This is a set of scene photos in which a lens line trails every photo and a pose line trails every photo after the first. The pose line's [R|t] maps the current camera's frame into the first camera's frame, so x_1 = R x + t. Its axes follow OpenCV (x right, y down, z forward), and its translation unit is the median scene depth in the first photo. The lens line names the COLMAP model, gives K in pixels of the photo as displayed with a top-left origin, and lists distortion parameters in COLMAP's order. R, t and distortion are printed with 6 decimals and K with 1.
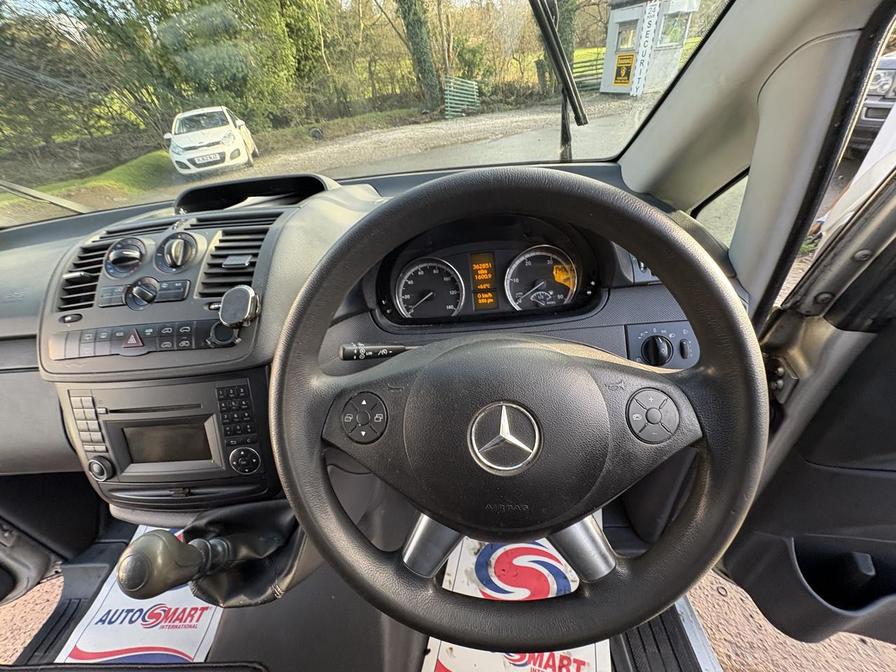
lens RADIAL K [[357.3, 0, 446.9], [0, 357.3, 336.2], [0, 0, 1]] dist [0.003281, -0.000407]
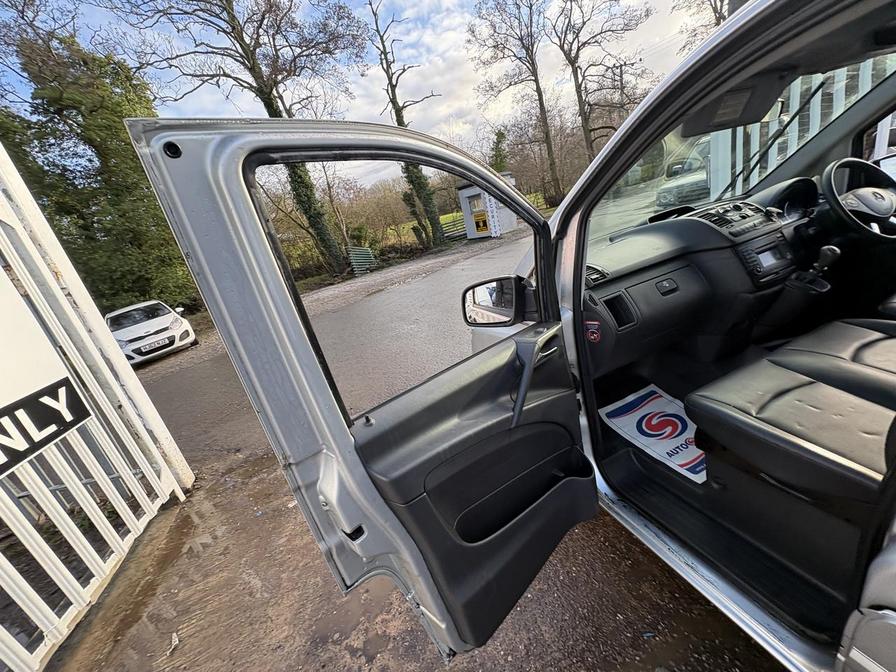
lens RADIAL K [[357.3, 0, 448.4], [0, 357.3, 338.4], [0, 0, 1]] dist [0.003281, -0.000407]
pose [[0.917940, -0.234300, 0.320139, -0.190167], [0.335198, 0.889693, -0.309983, 0.047766], [-0.212197, 0.391856, 0.895222, -0.043299]]
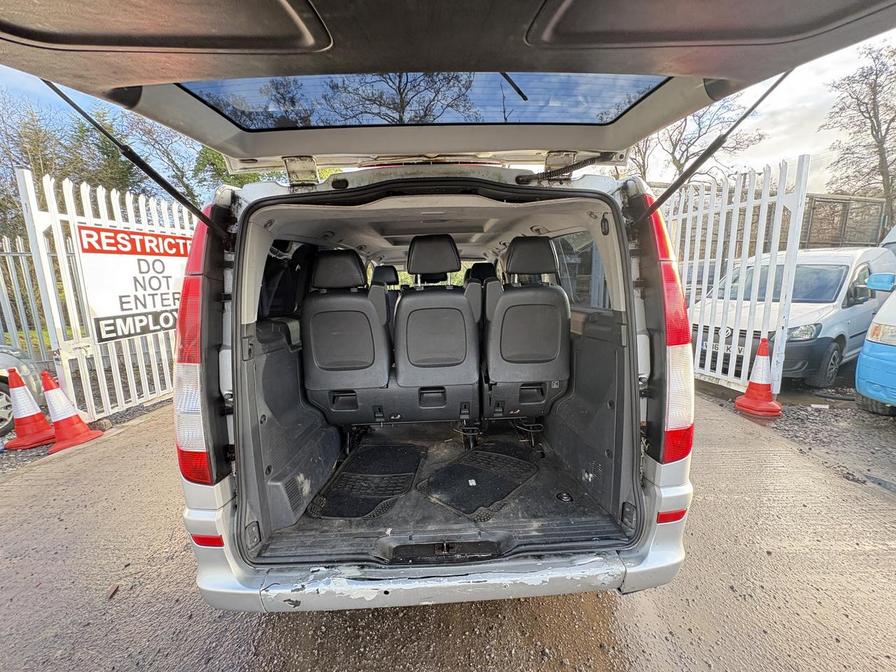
lens RADIAL K [[357.3, 0, 446.8], [0, 357.3, 335.8], [0, 0, 1]] dist [0.003281, -0.000407]
pose [[0.994944, 0.069534, 0.072470, -0.048916], [-0.028072, 0.885353, -0.464072, 0.230533], [-0.096430, 0.459691, 0.882828, -0.308317]]
